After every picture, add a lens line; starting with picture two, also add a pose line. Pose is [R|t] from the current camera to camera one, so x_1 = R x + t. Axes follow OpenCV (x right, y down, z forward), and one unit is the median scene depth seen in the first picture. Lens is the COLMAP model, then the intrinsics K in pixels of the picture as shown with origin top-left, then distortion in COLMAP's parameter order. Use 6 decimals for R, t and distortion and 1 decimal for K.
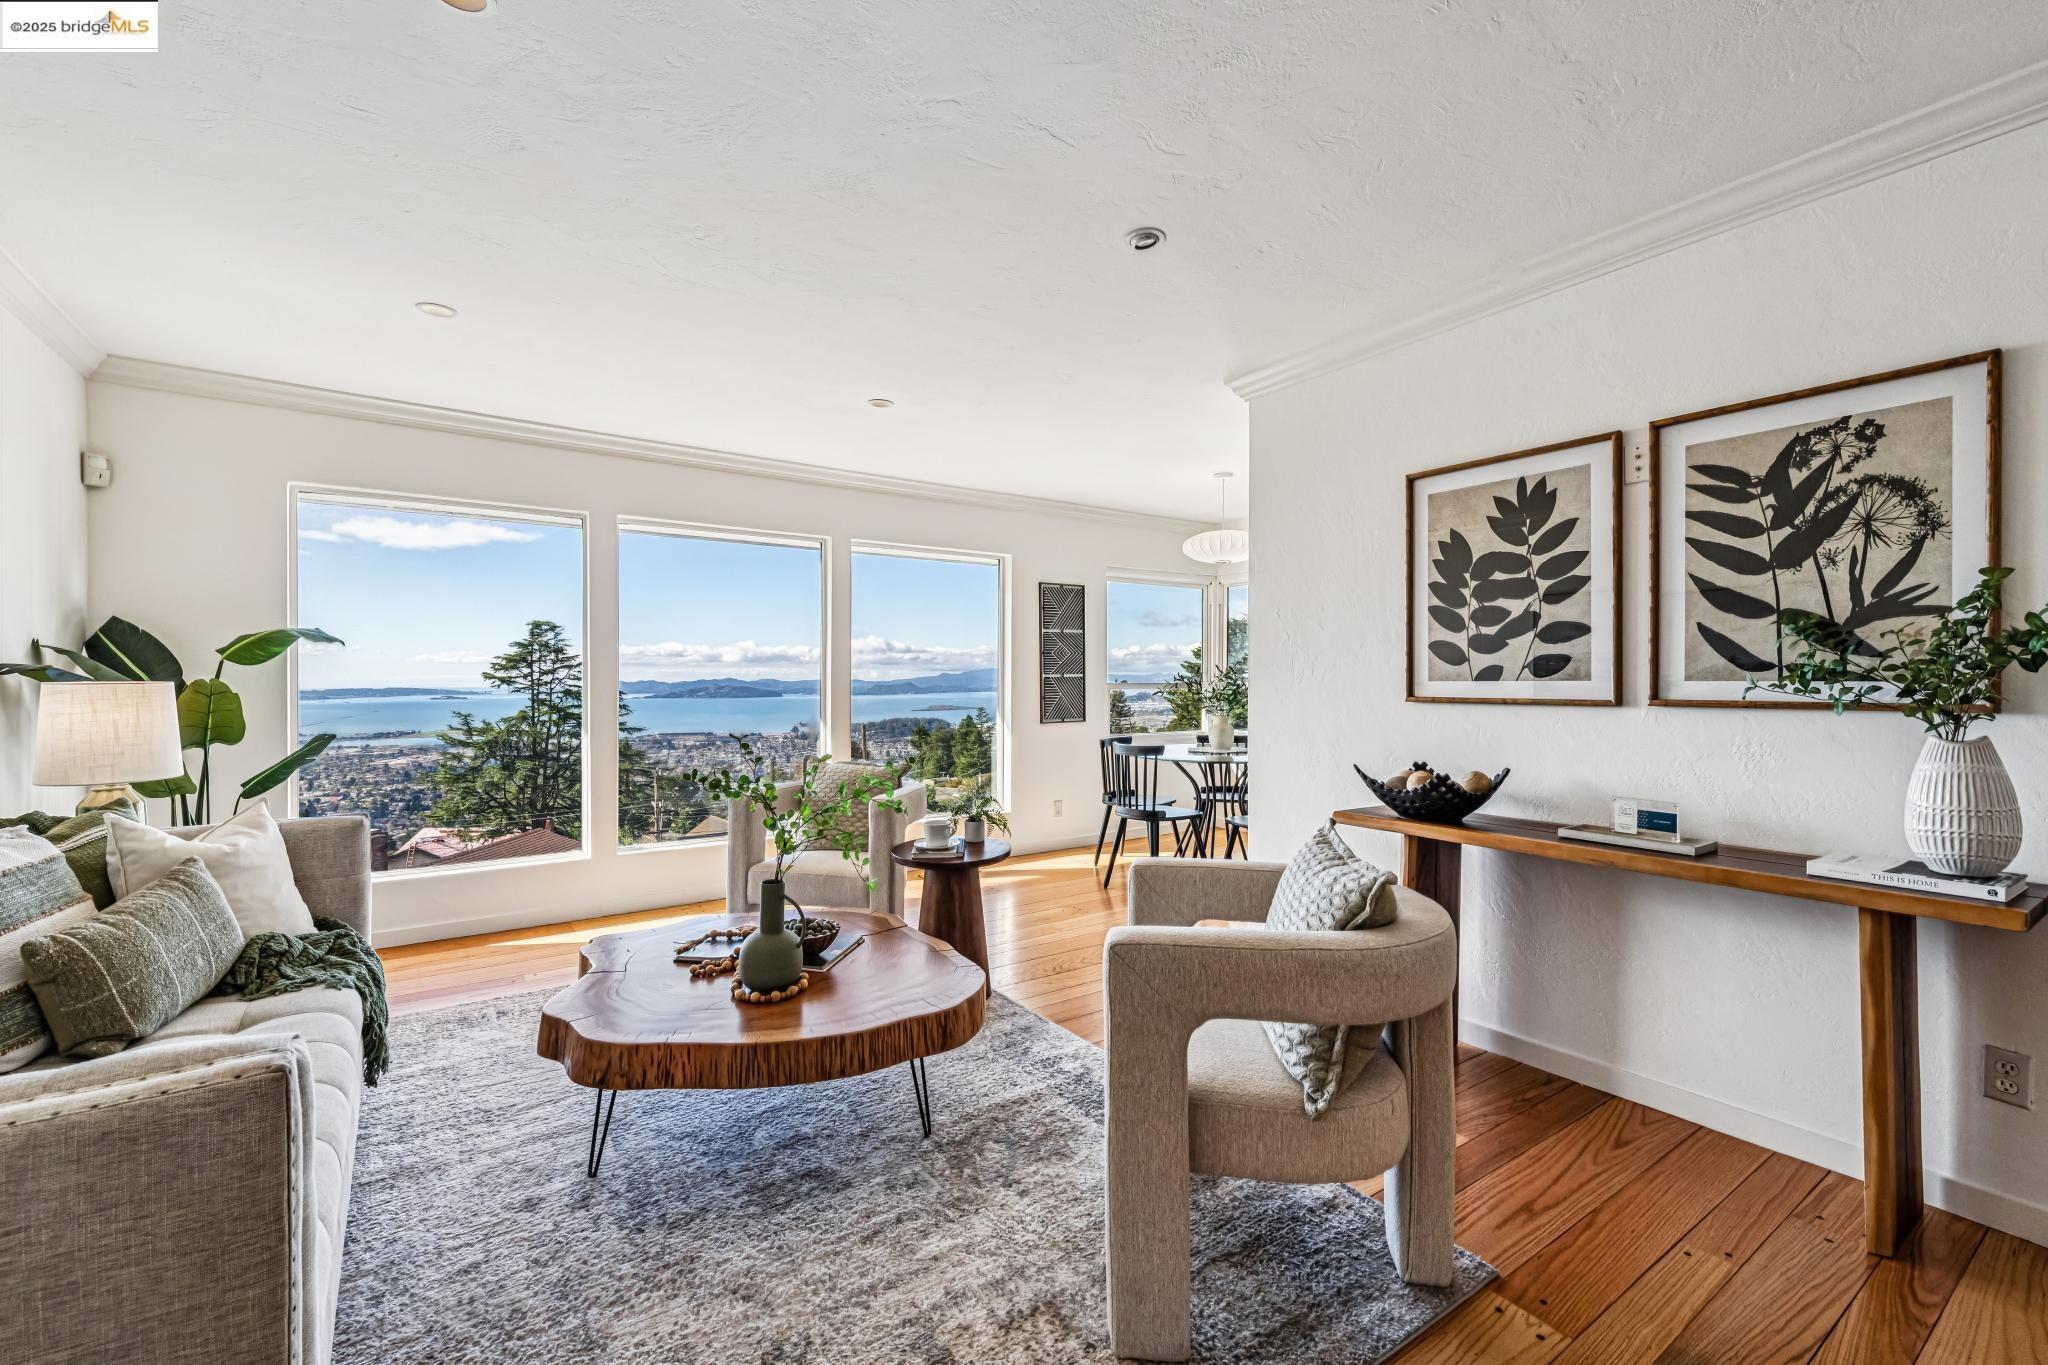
lens RADIAL K [[857.5, 0, 1022.3], [0, 857.5, 679.7], [0, 0, 1]] dist [0.009258, -0.003060]
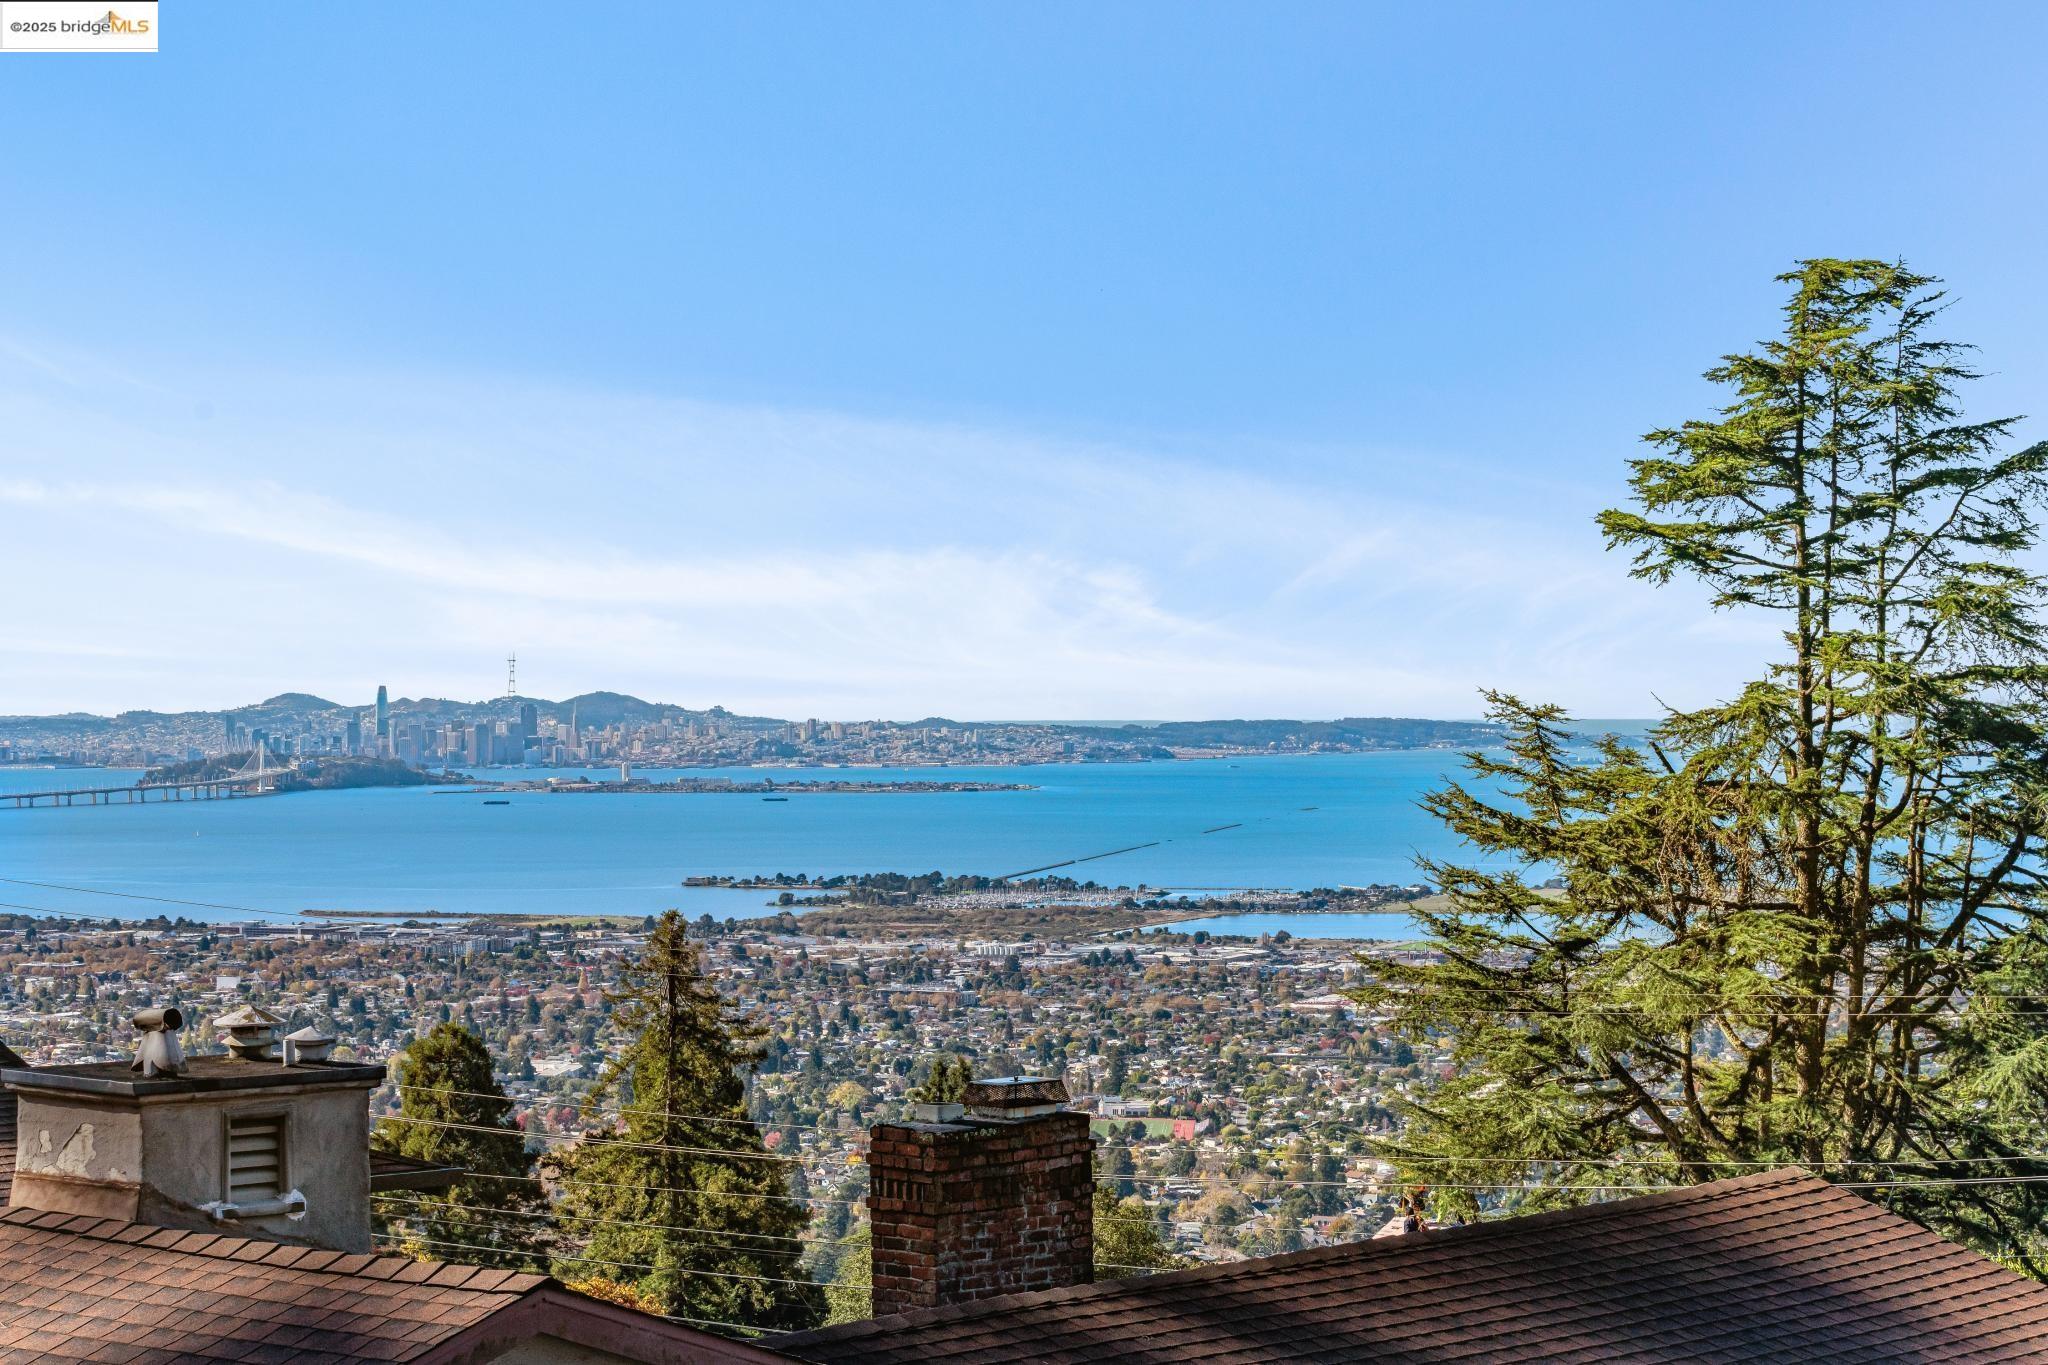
lens RADIAL K [[4128.3, 0, 933.0], [0, 4128.3, 698.6], [0, 0, 1]] dist [0.020496, 0.000000]
pose [[0.742752, 0.002183, -0.669563, -1.099741], [0.000865, 0.999991, 0.004220, 0.649411], [0.669566, -0.003714, 0.742743, 2.254746]]
